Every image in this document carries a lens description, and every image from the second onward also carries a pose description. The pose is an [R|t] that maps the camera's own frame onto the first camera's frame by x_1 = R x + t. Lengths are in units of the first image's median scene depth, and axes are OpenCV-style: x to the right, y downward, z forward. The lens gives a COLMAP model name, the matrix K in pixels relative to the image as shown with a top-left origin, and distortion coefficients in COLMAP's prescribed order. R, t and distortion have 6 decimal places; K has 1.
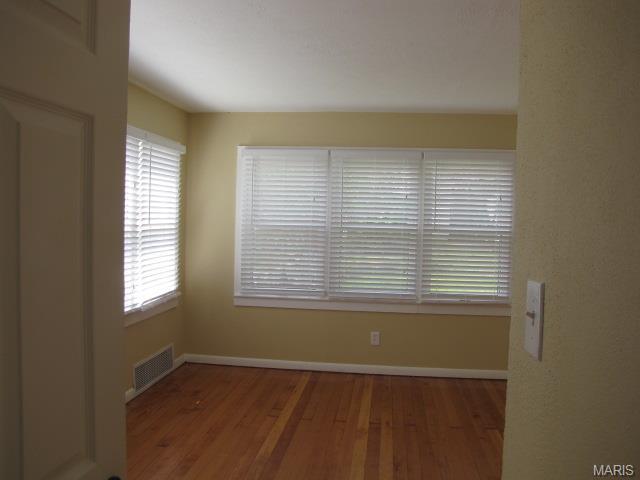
lens RADIAL K [[535.6, 0, 320.0], [0, 535.6, 240.0], [0, 0, 1]] dist [-0.121447, 0.003384]
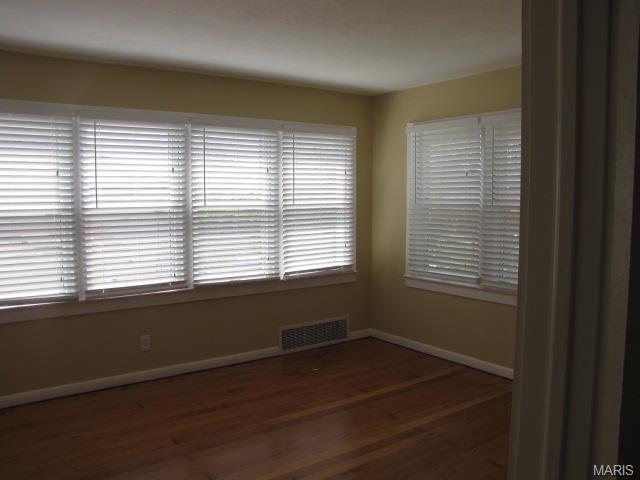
lens RADIAL K [[535.6, 0, 320.0], [0, 535.6, 240.0], [0, 0, 1]] dist [-0.121447, 0.003384]
pose [[0.694511, 0.033212, -0.718715, 0.465988], [-0.008401, 0.999240, 0.038057, 0.001508], [0.719433, -0.020393, 0.694262, 0.217848]]
